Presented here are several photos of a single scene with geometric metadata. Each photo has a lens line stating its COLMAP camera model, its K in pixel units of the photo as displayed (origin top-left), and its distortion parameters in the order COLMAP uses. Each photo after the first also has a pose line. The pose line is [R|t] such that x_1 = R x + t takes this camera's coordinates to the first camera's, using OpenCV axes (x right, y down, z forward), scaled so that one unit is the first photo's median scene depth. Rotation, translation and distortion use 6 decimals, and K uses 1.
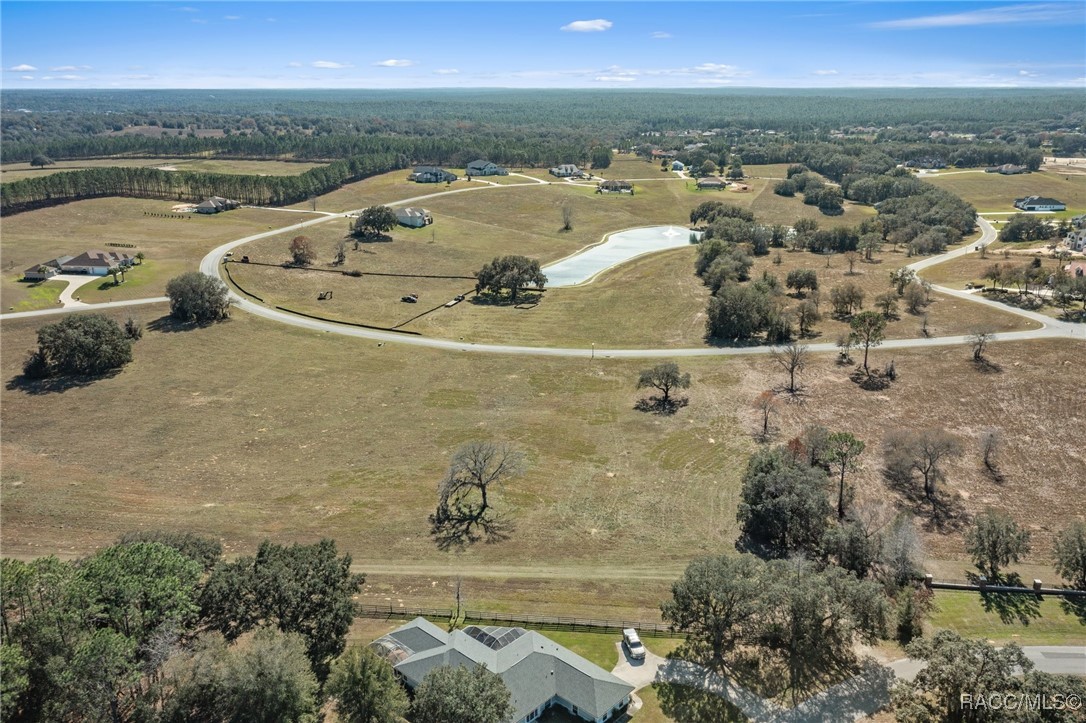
lens RADIAL K [[865.1, 0, 542.6], [0, 865.1, 348.4], [0, 0, 1]] dist [0.001987, 0.006985]
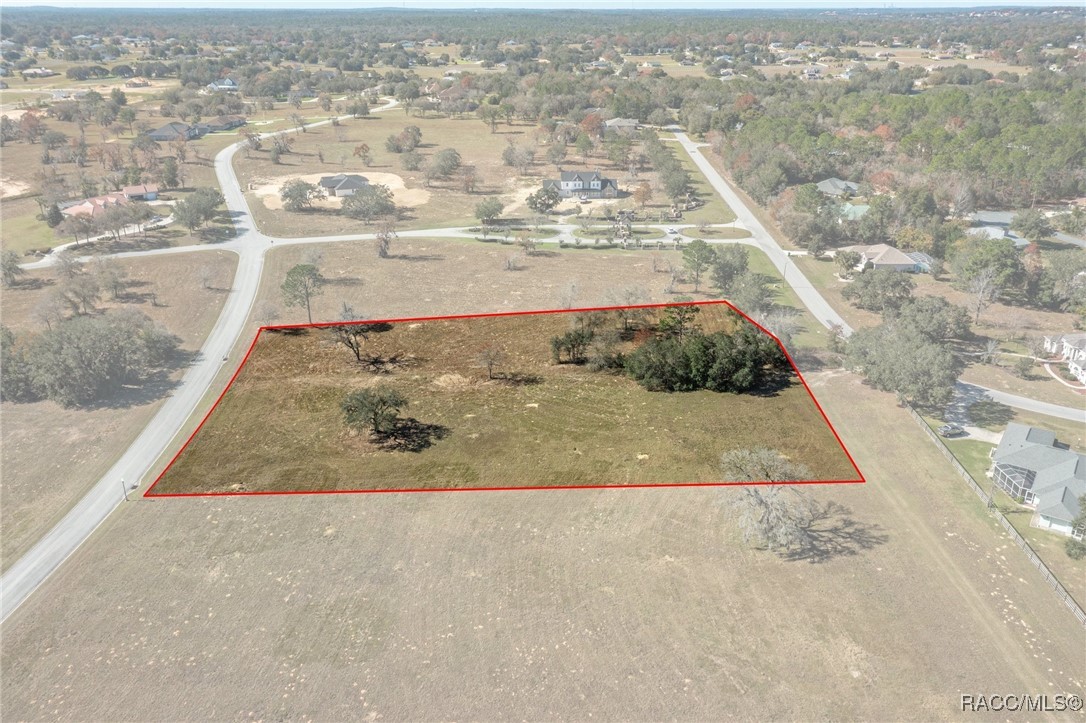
lens RADIAL K [[875.5, 0, 550.2], [0, 875.5, 361.6], [0, 0, 1]] dist [0.009491, 0.010458]
pose [[-0.144047, -0.368423, 0.918431, -0.493897], [0.286790, 0.872736, 0.395074, -0.226196], [-0.947102, 0.320306, -0.020055, 0.775574]]
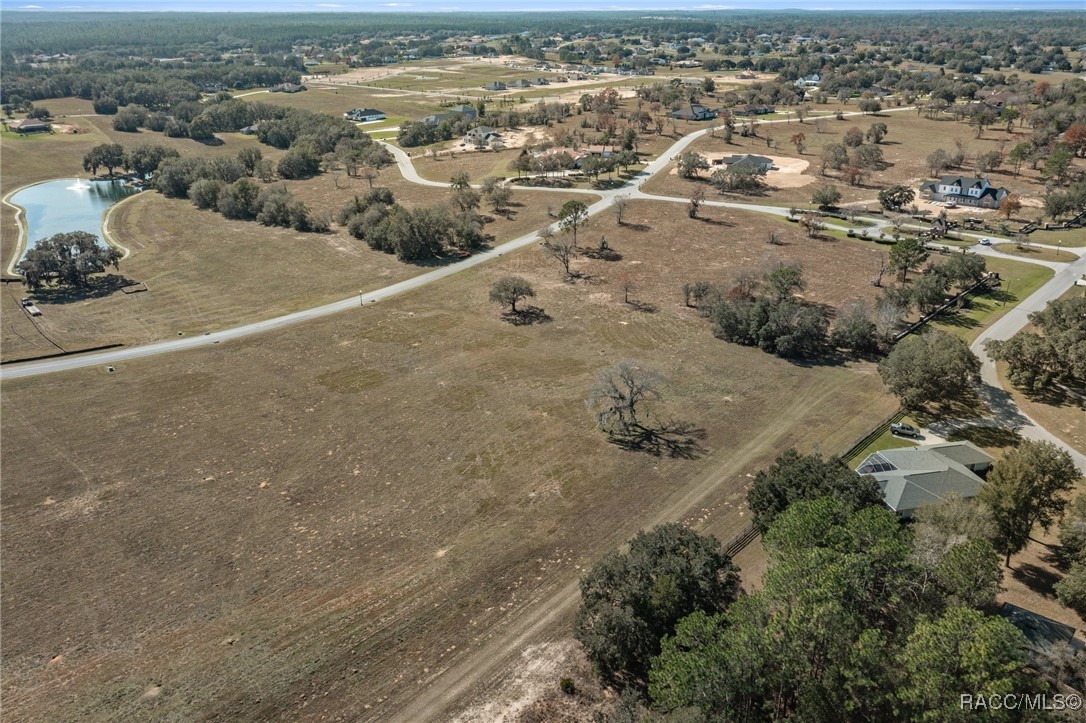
lens RADIAL K [[875.5, 0, 550.2], [0, 875.5, 361.6], [0, 0, 1]] dist [0.009491, 0.010458]
pose [[0.570562, -0.304422, 0.762749, -0.593897], [0.236470, 0.950325, 0.202398, -0.079622], [-0.786474, 0.064886, 0.614206, 0.292006]]
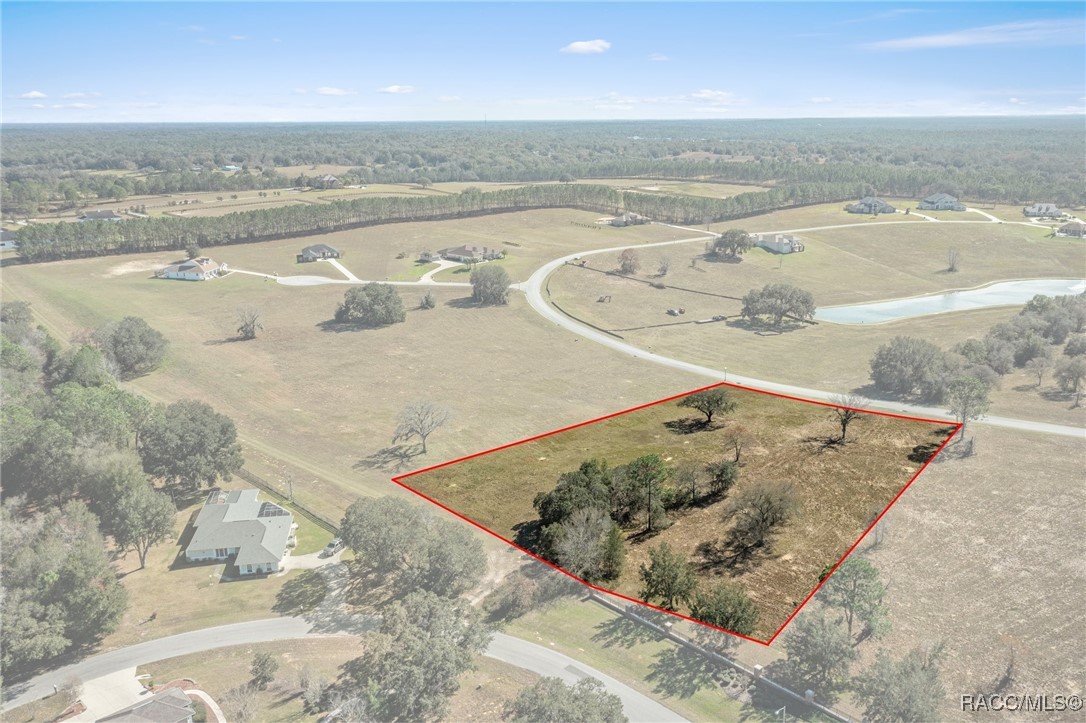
lens RADIAL K [[865.1, 0, 542.6], [0, 865.1, 348.4], [0, 0, 1]] dist [0.001987, 0.006985]
pose [[0.778592, 0.154679, -0.608168, 0.538901], [-0.173122, 0.984481, 0.028754, -0.021186], [0.603177, 0.082900, 0.793287, 0.063678]]
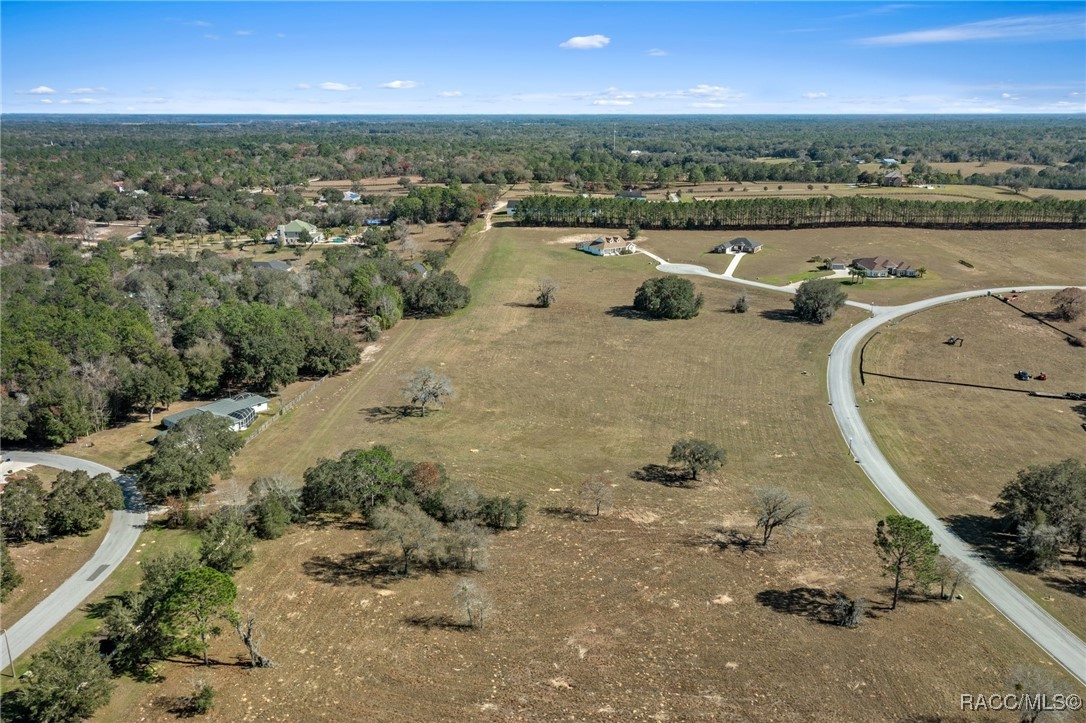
lens RADIAL K [[877.4, 0, 529.9], [0, 877.4, 301.1], [0, 0, 1]] dist [0.001362, 0.006165]
pose [[0.043397, 0.206820, -0.977416, 0.847268], [-0.284428, 0.940410, 0.186361, -0.199468], [0.957715, 0.269917, 0.099637, 0.648526]]
